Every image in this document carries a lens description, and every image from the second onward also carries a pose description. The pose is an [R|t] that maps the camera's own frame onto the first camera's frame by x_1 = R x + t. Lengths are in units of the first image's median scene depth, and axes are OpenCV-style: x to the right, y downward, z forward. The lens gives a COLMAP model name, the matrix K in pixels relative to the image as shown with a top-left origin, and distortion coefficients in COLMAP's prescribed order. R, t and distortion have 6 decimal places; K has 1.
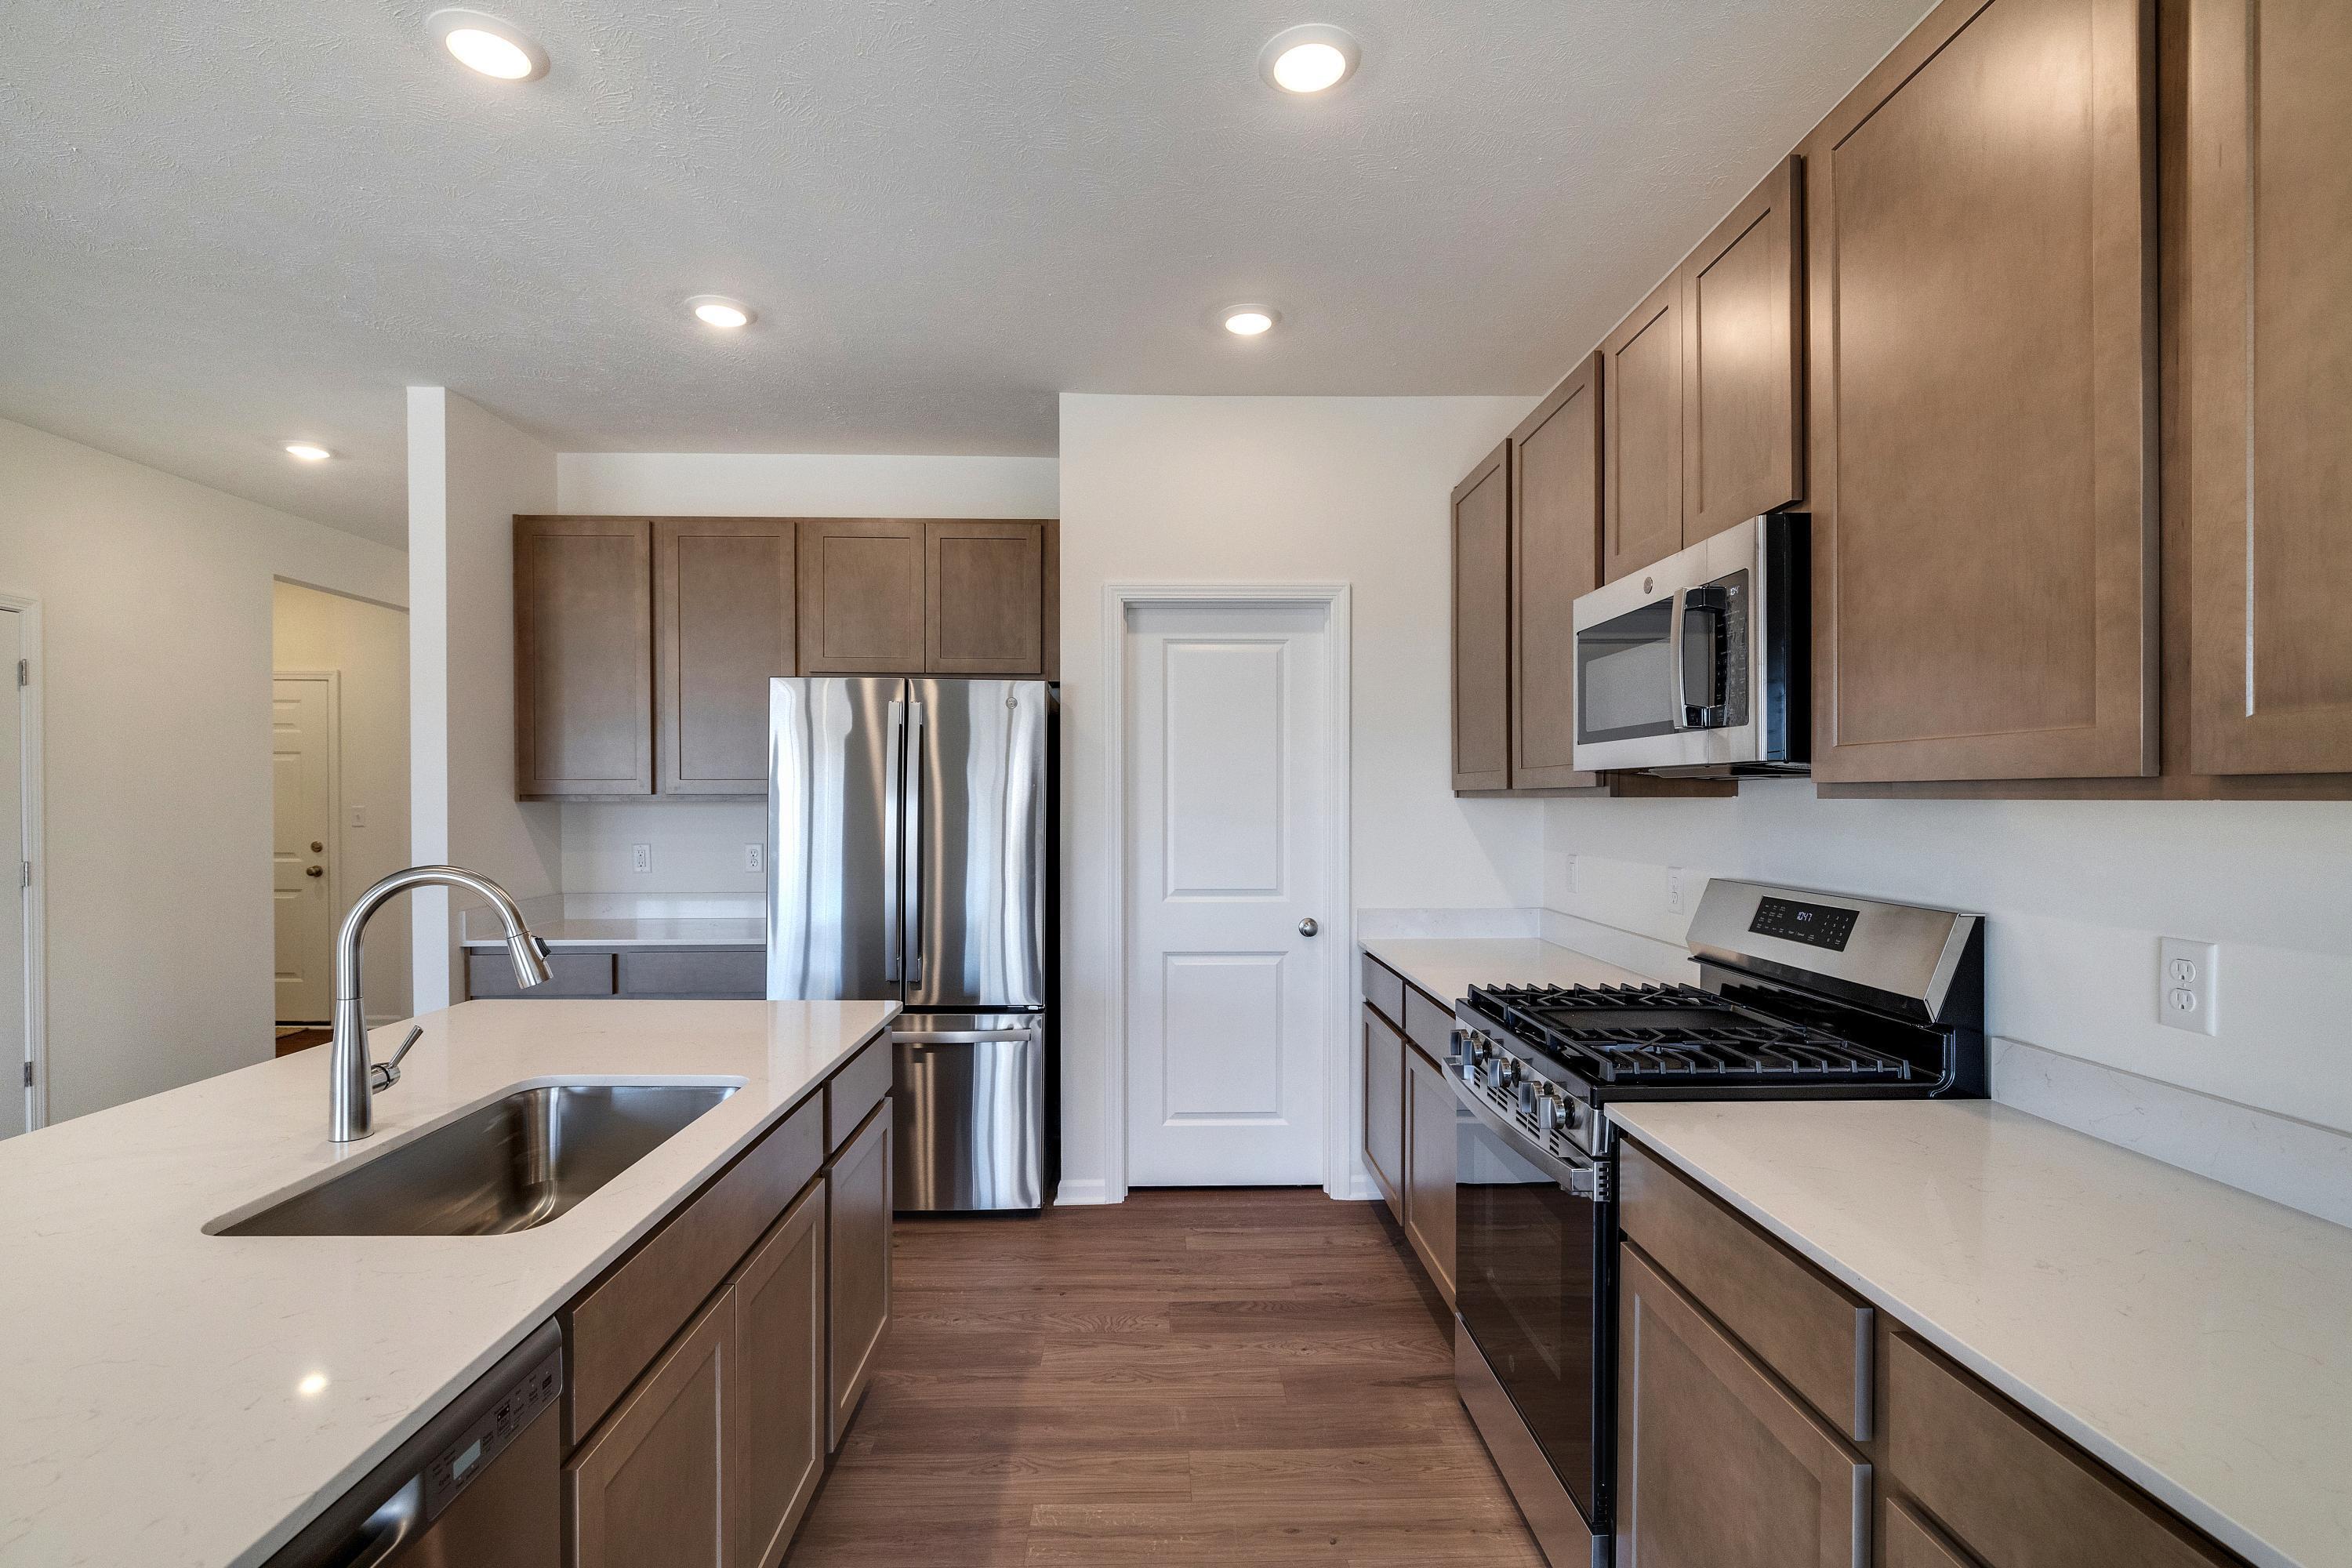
lens RADIAL K [[1078.7, 0, 1155.1], [0, 1078.7, 795.4], [0, 0, 1]] dist [-0.000476, 0.000050]
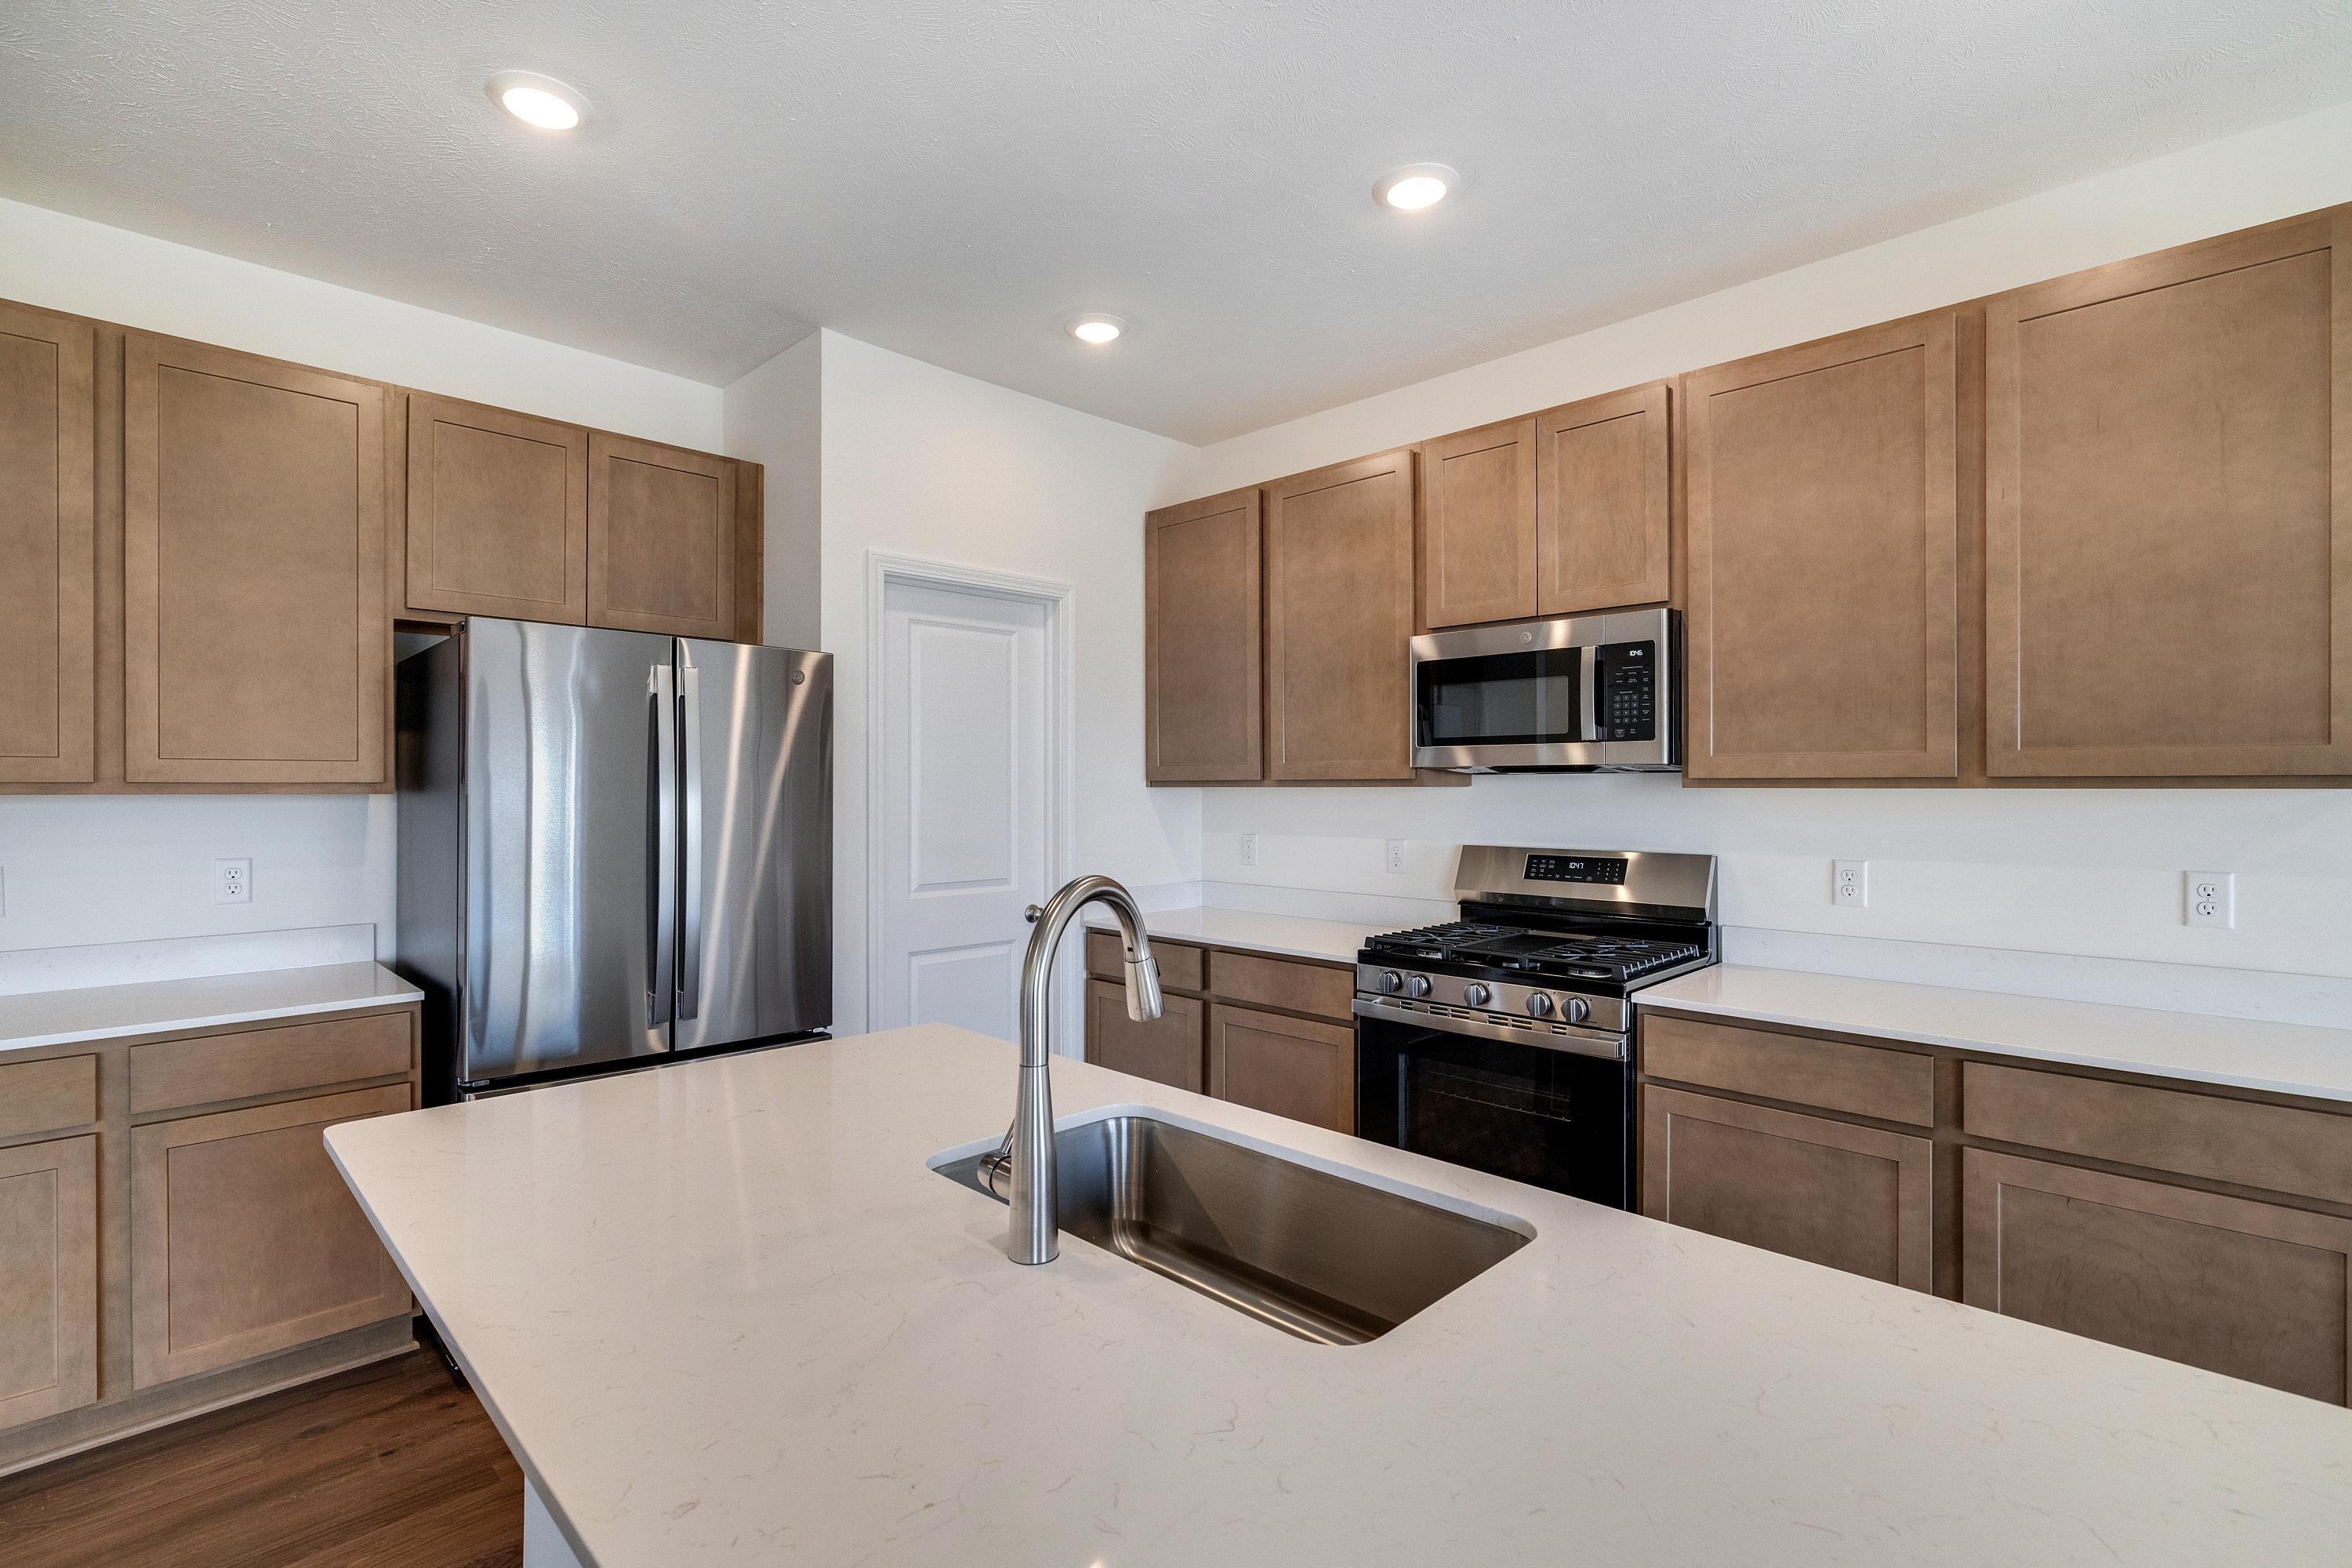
lens RADIAL K [[1088.0, 0, 1176.0], [0, 1088.0, 784.0], [0, 0, 1]] dist [-0.000335, 0.000206]
pose [[0.724602, 0.000686, 0.689167, -0.512228], [-0.000833, 1.000000, -0.000119, -0.001113], [-0.689167, -0.000488, 0.724602, 0.166192]]
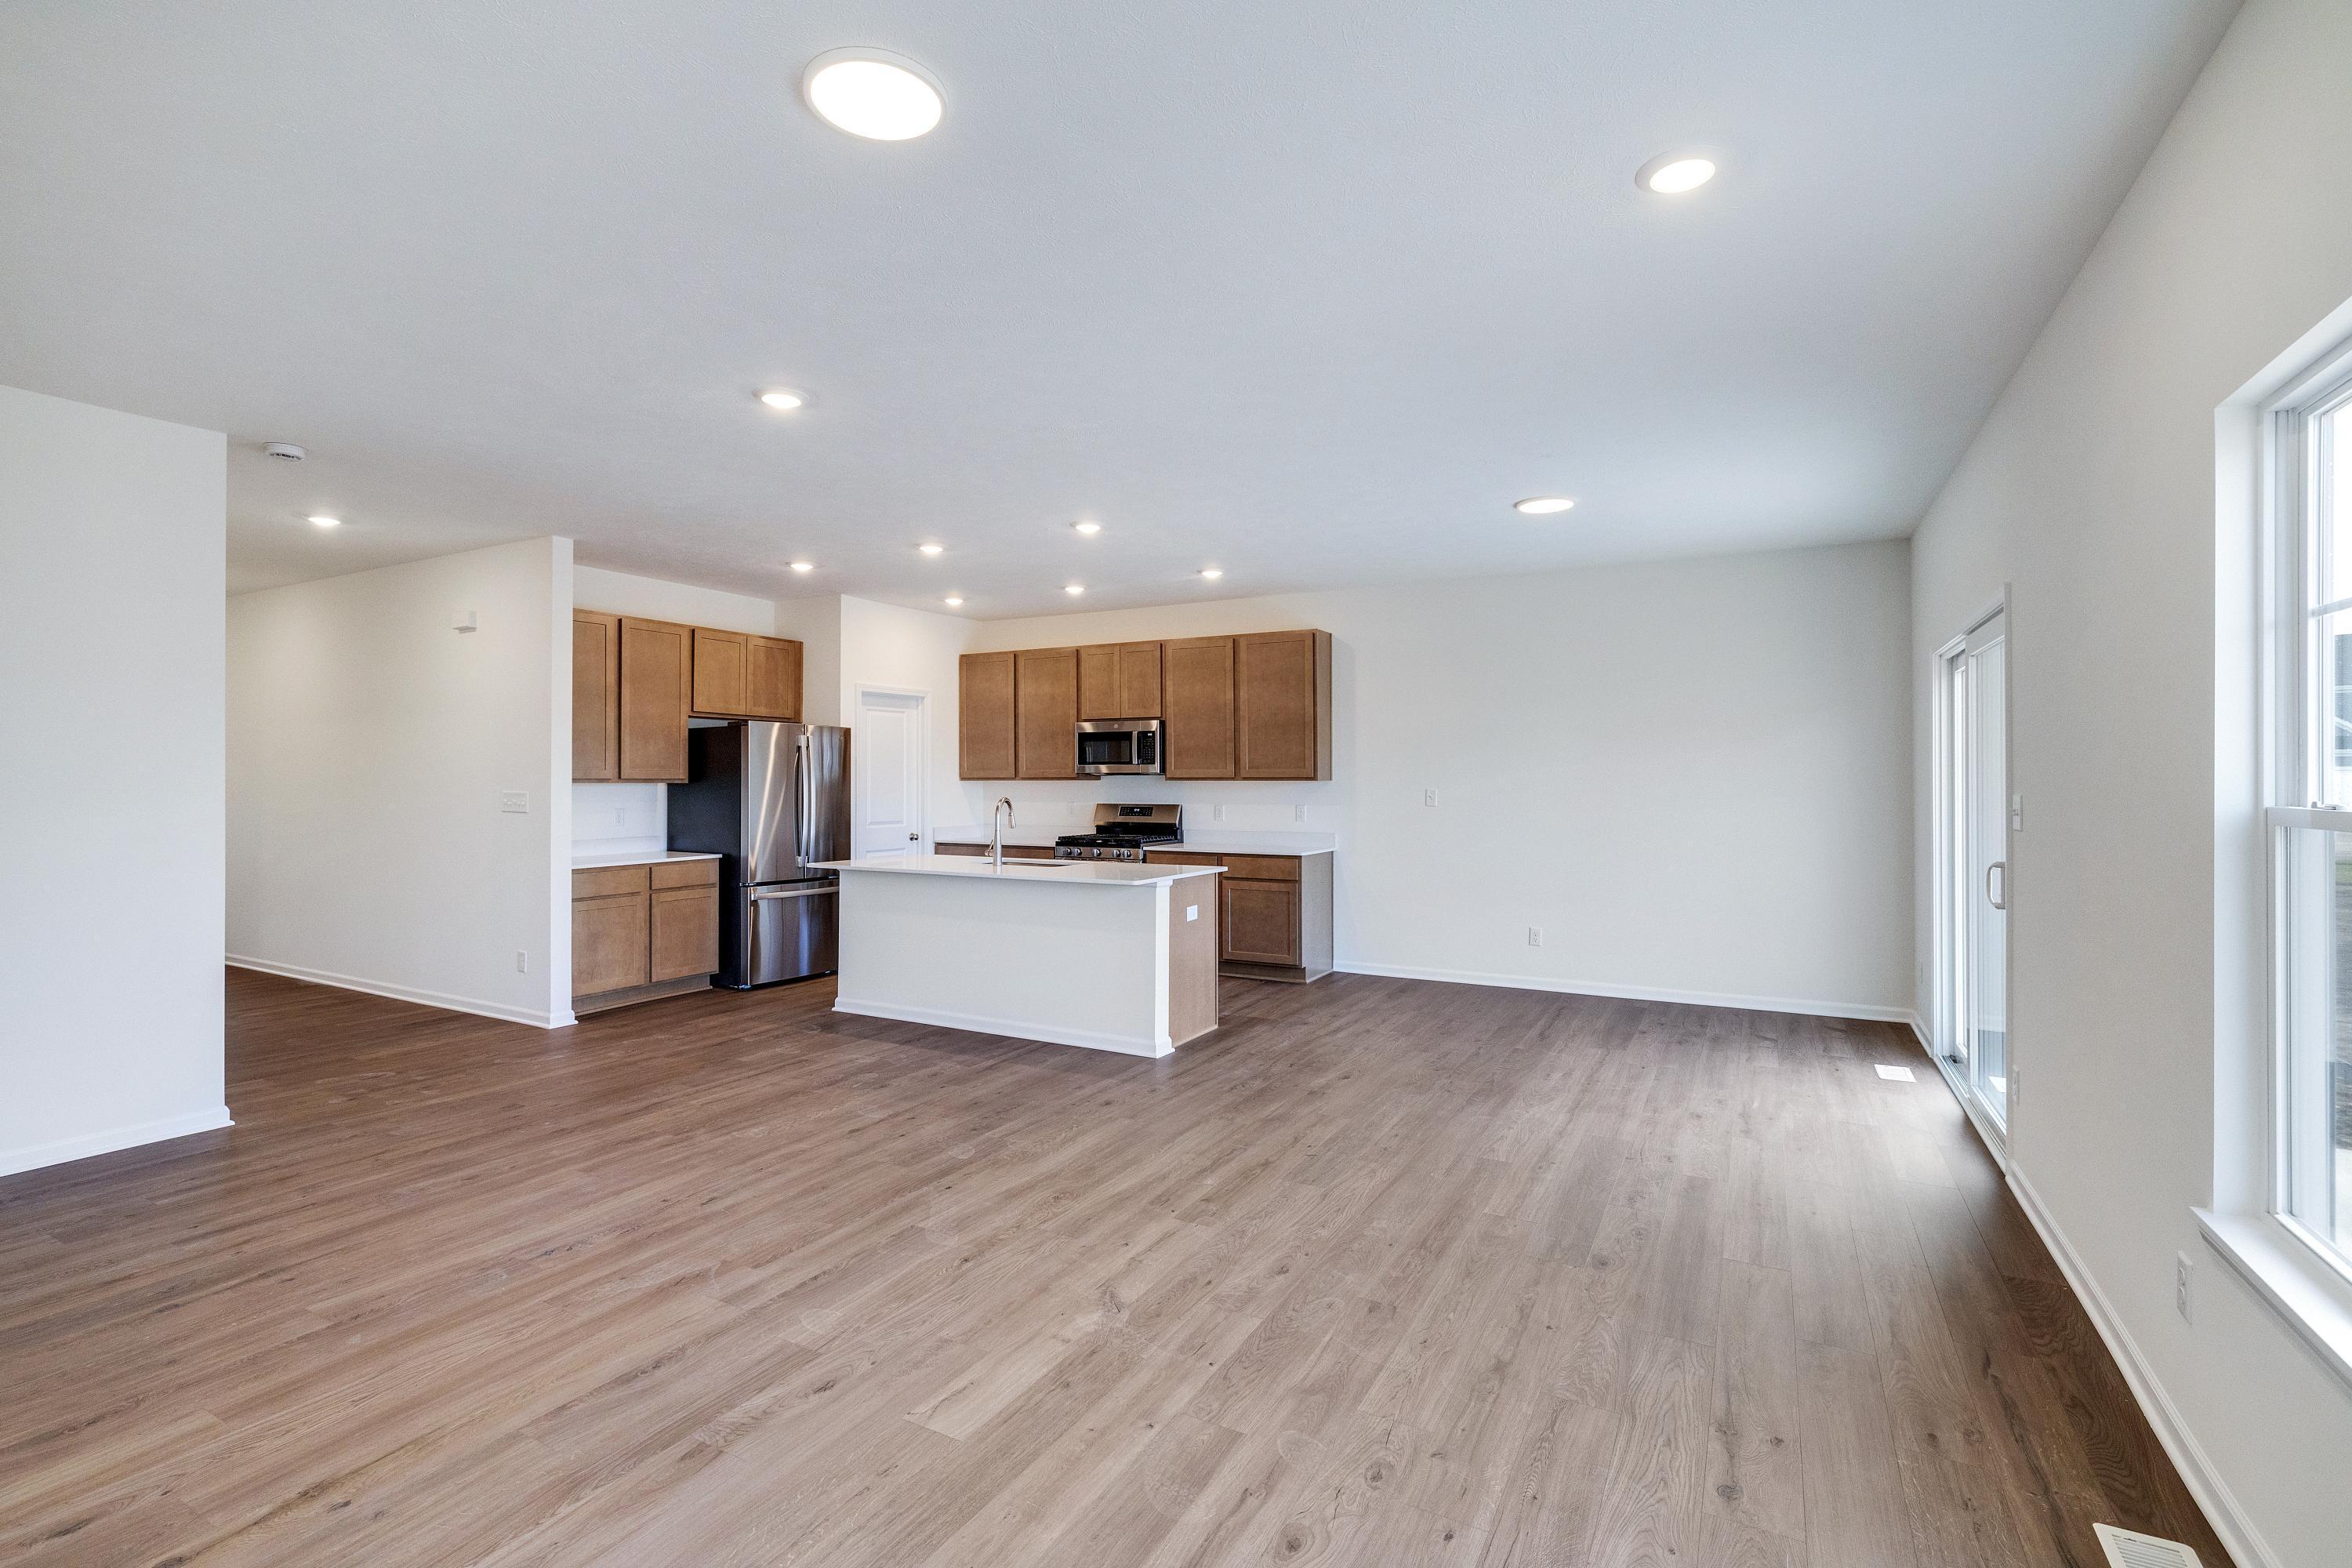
lens RADIAL K [[1078.7, 0, 1155.1], [0, 1078.7, 795.4], [0, 0, 1]] dist [-0.000476, 0.000050]
pose [[0.524494, -0.012741, 0.851319, -1.674238], [-0.000613, 0.999882, 0.015342, -0.001927], [-0.851414, -0.008569, 0.524425, -0.705408]]
